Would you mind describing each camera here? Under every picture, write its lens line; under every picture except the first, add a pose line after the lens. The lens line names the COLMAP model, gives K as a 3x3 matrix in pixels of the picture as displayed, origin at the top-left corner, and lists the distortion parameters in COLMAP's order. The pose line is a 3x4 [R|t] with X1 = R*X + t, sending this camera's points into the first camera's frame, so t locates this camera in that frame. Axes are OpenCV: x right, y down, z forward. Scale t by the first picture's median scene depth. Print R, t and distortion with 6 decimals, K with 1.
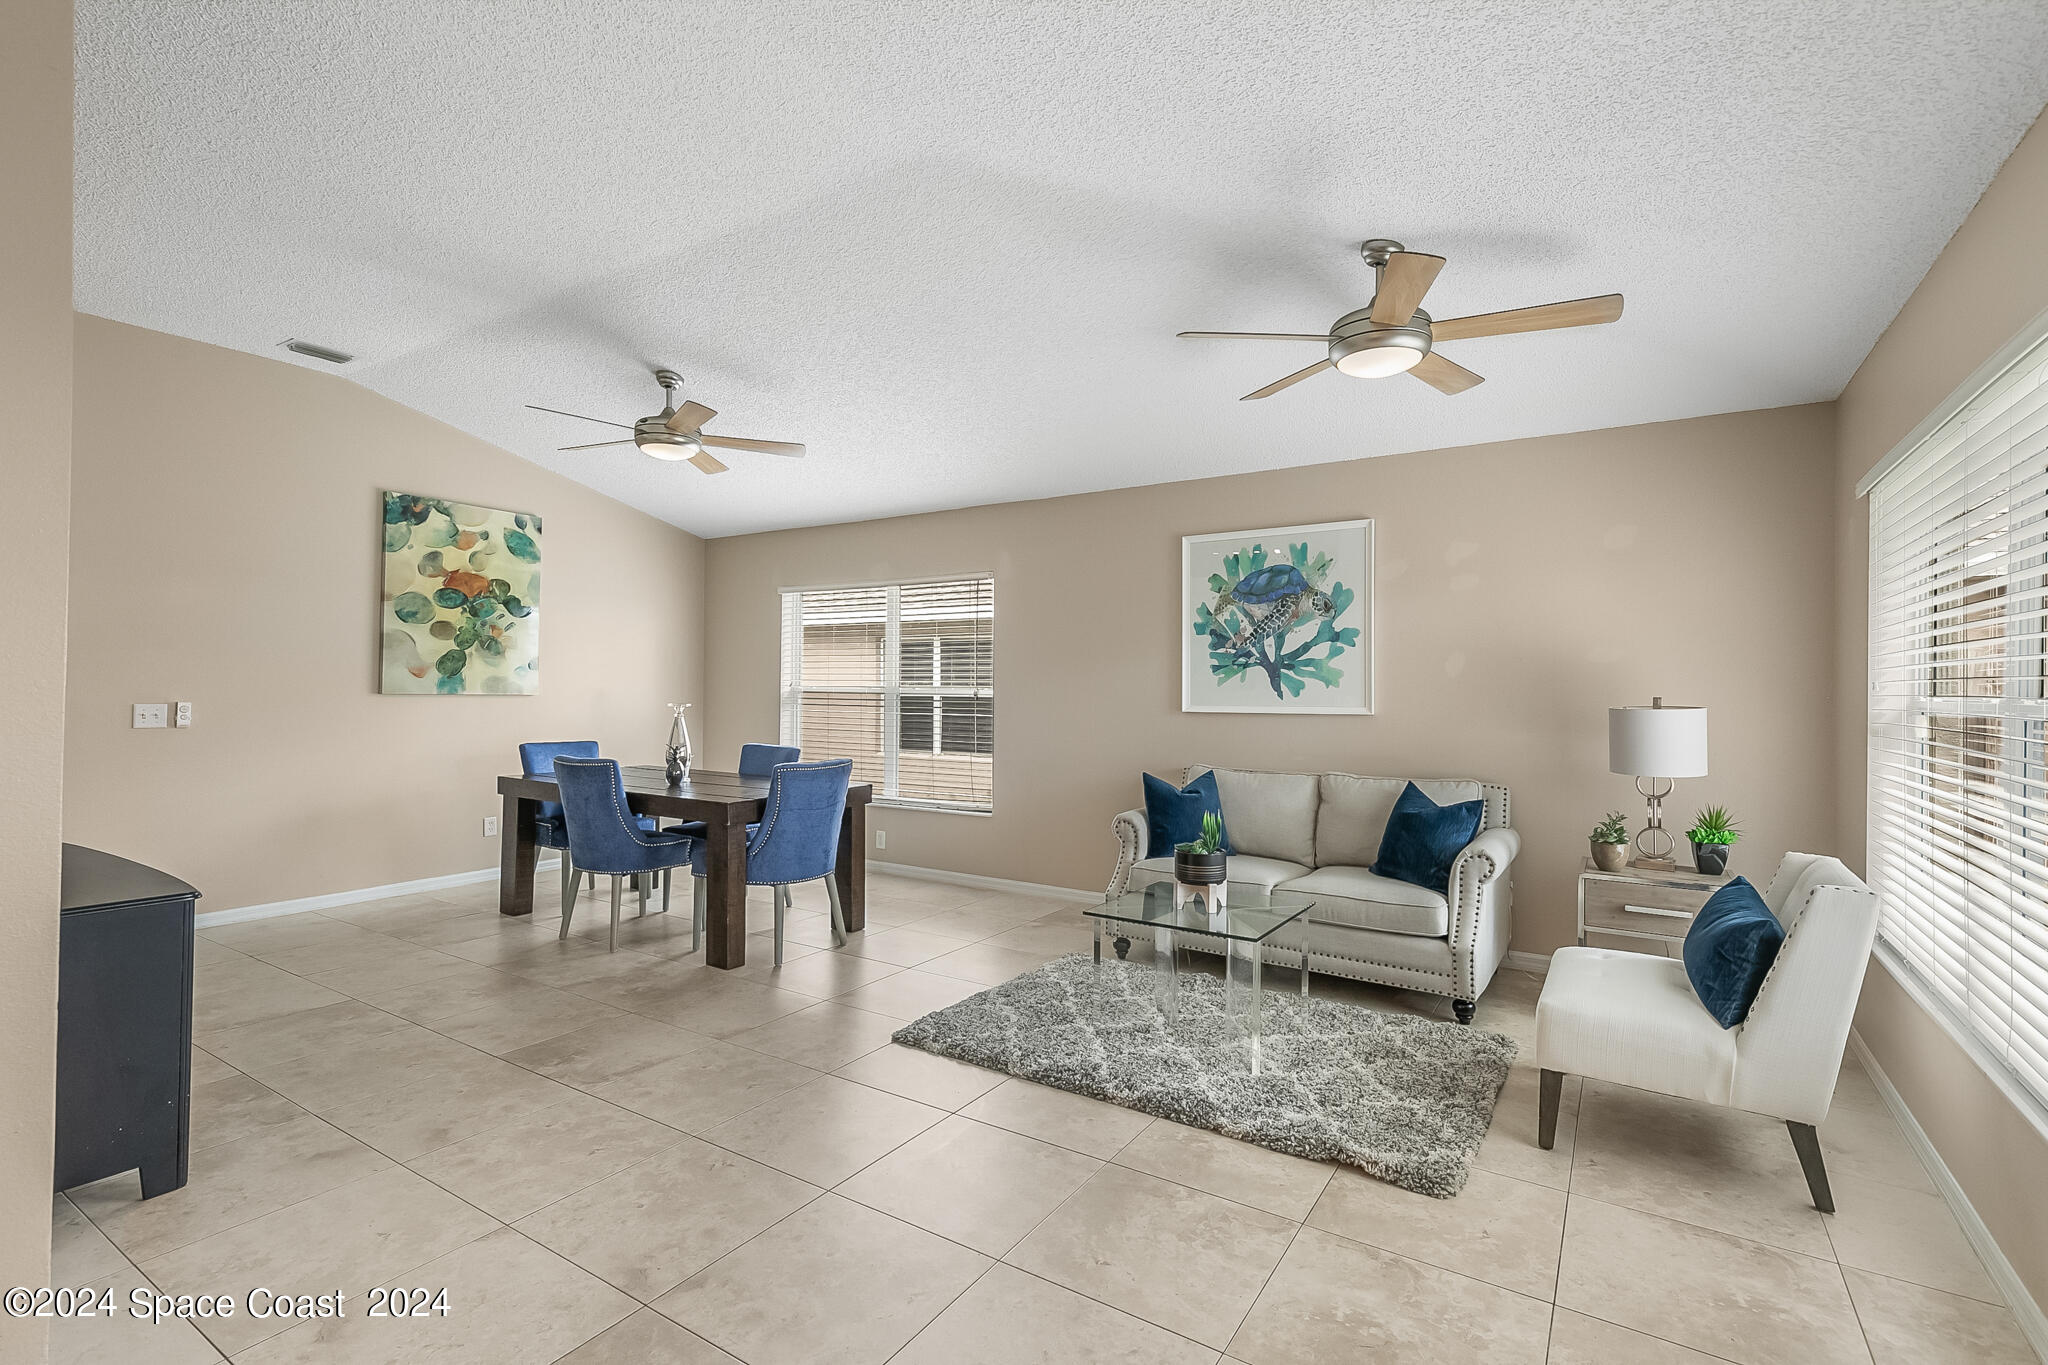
lens RADIAL K [[949.1, 0, 1032.7], [0, 949.1, 677.3], [0, 0, 1]] dist [0.008601, 0.000409]
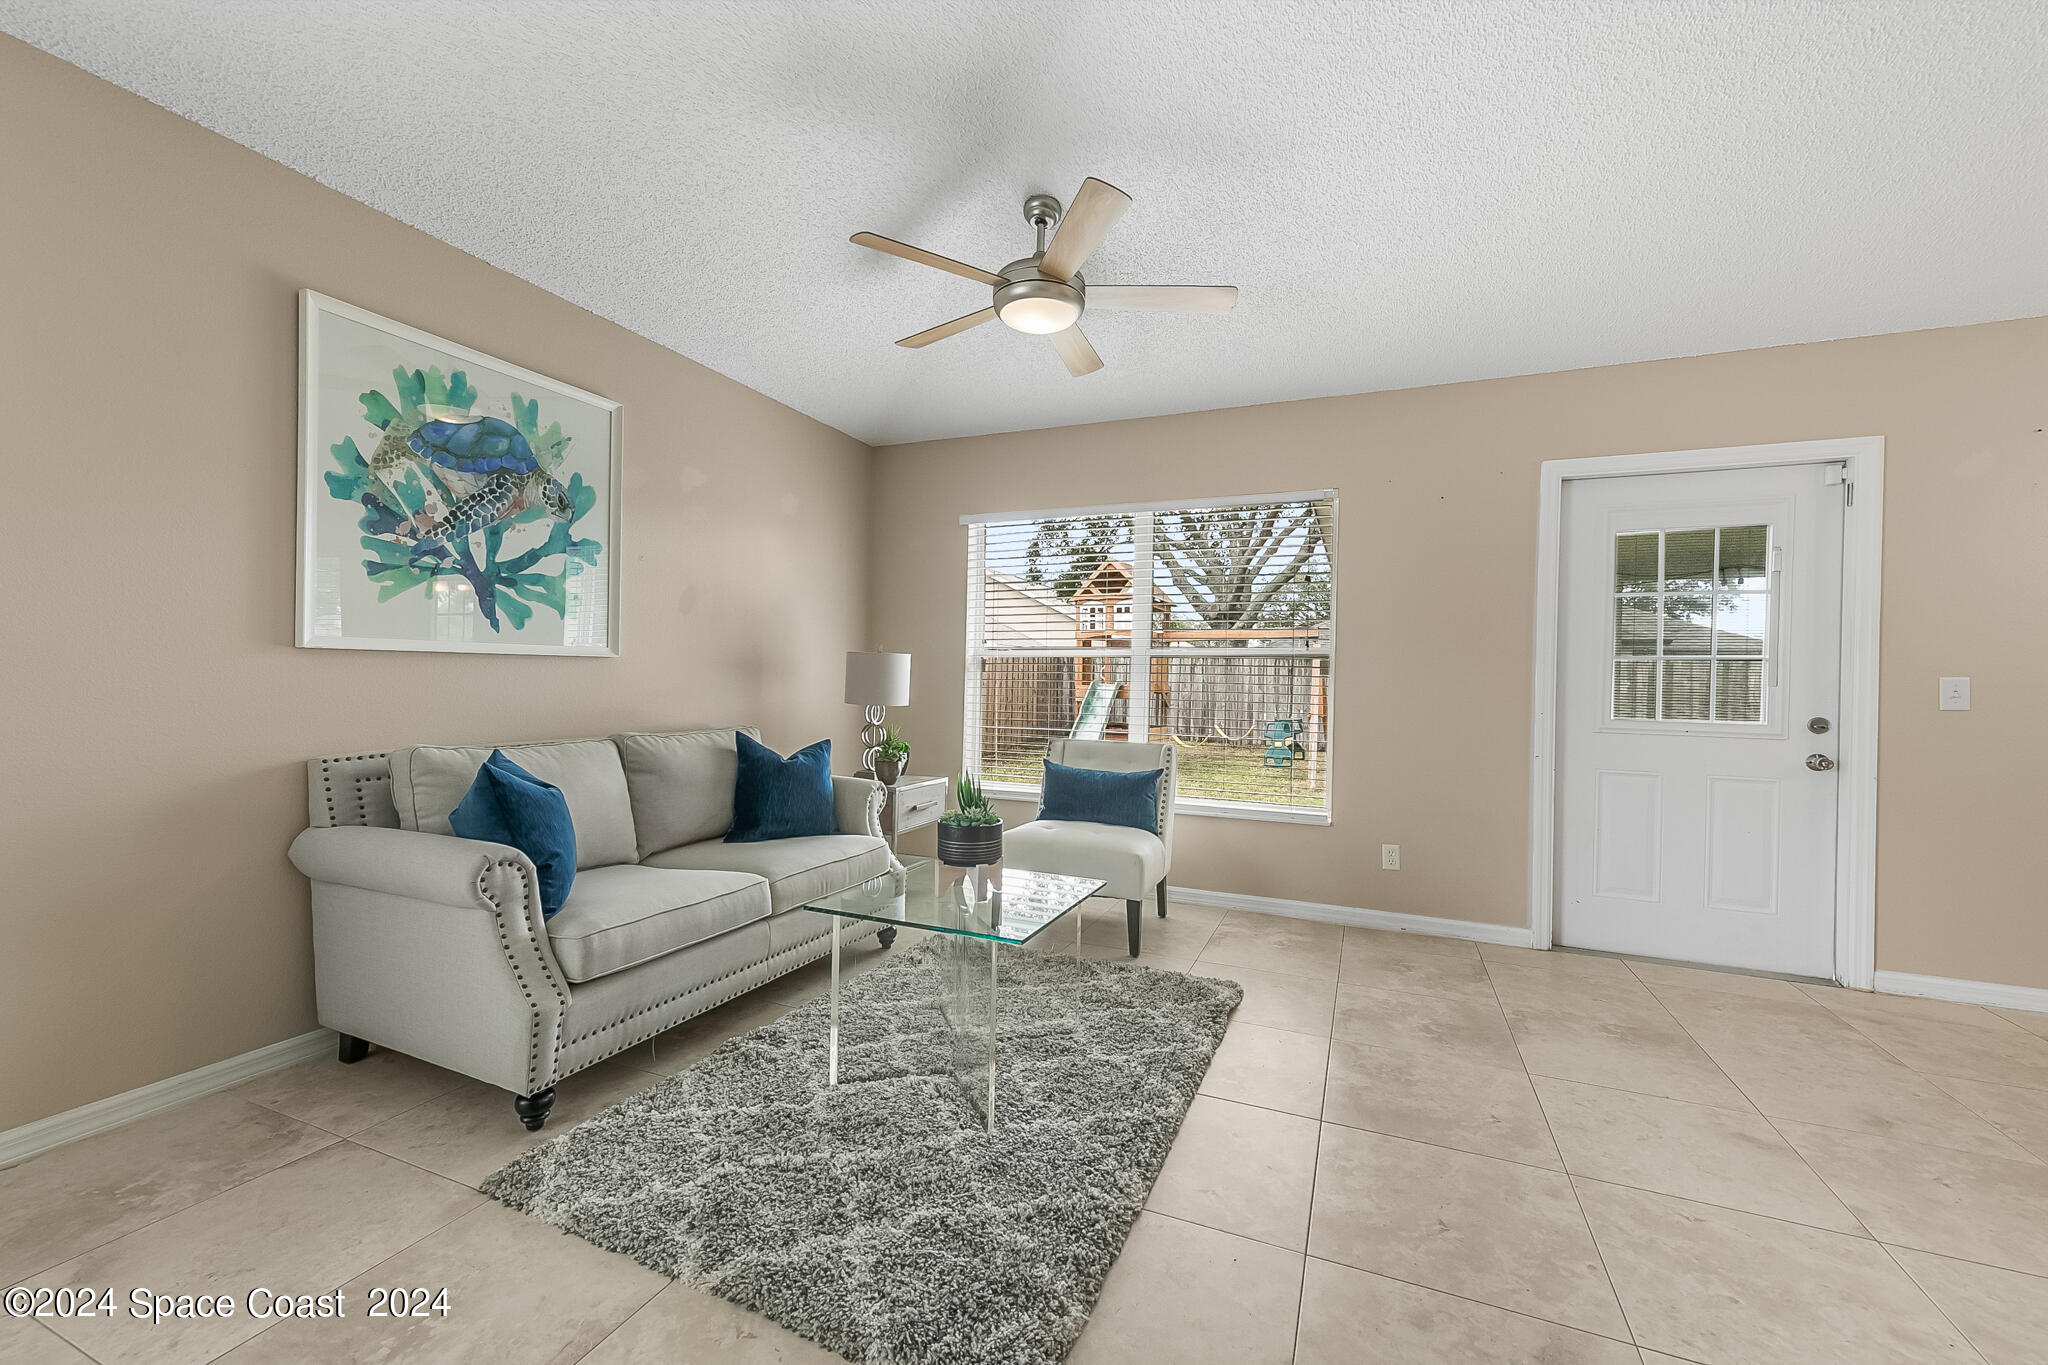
lens RADIAL K [[812.6, 0, 1029.3], [0, 812.6, 683.8], [0, 0, 1]] dist [0.005551, -0.000952]
pose [[-0.165119, -0.014554, 0.986166, -0.360509], [-0.027886, 0.999560, 0.010083, 0.045511], [-0.985879, -0.025835, -0.165452, 0.786934]]
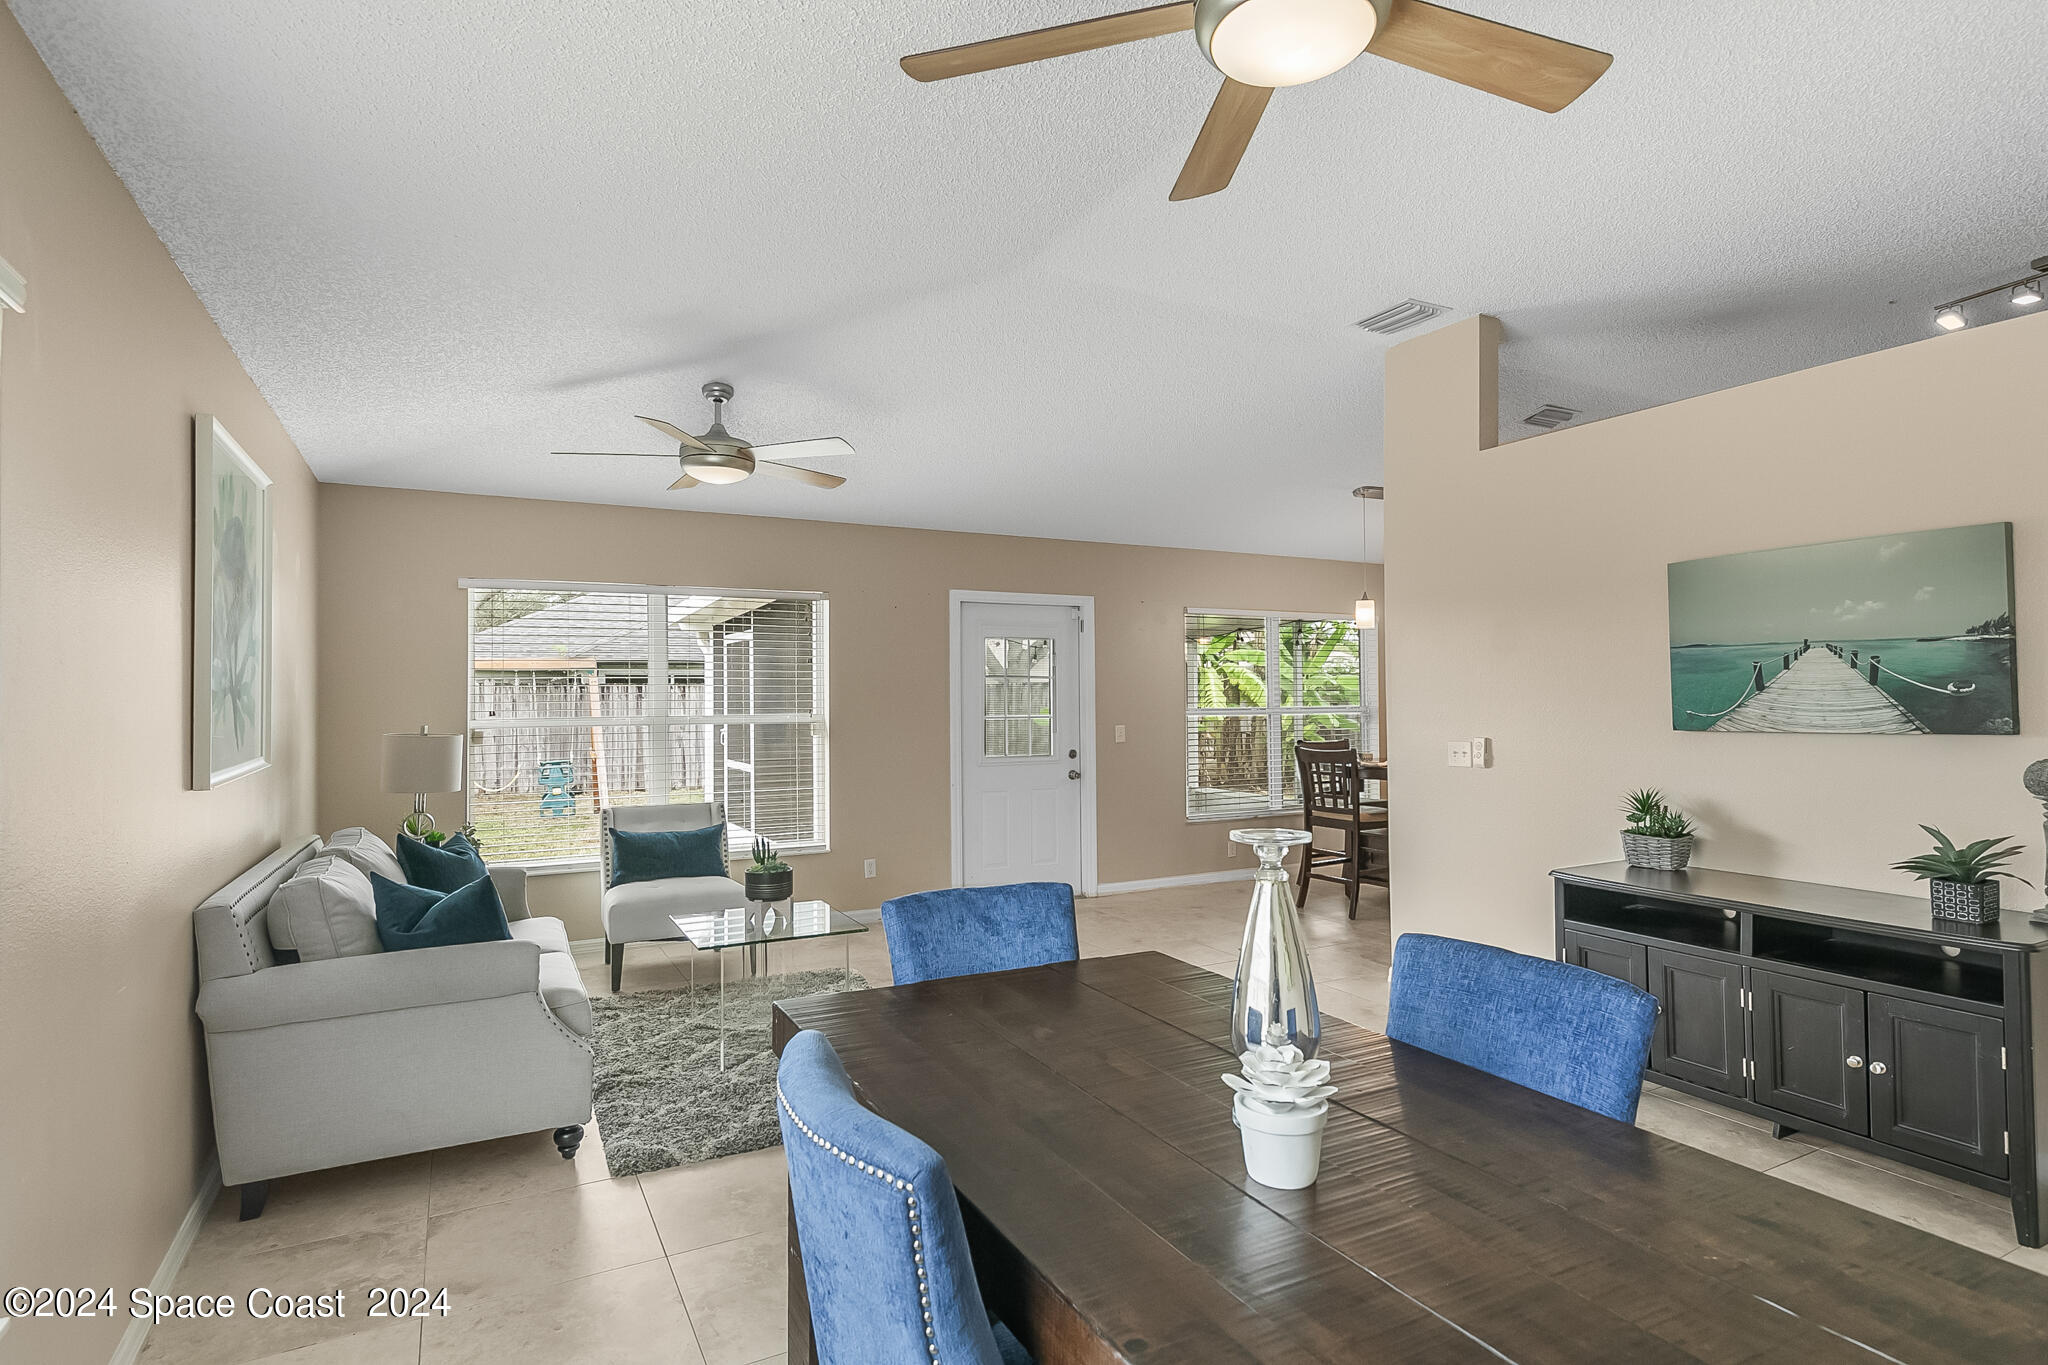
lens RADIAL K [[1041.1, 0, 1018.9], [0, 1041.1, 684.4], [0, 0, 1]] dist [0.004360, -0.000324]
pose [[-0.868538, 0.004019, 0.495605, -0.495879], [-0.003877, 0.999881, -0.014902, -0.011111], [-0.495607, -0.014865, -0.868420, 1.406120]]
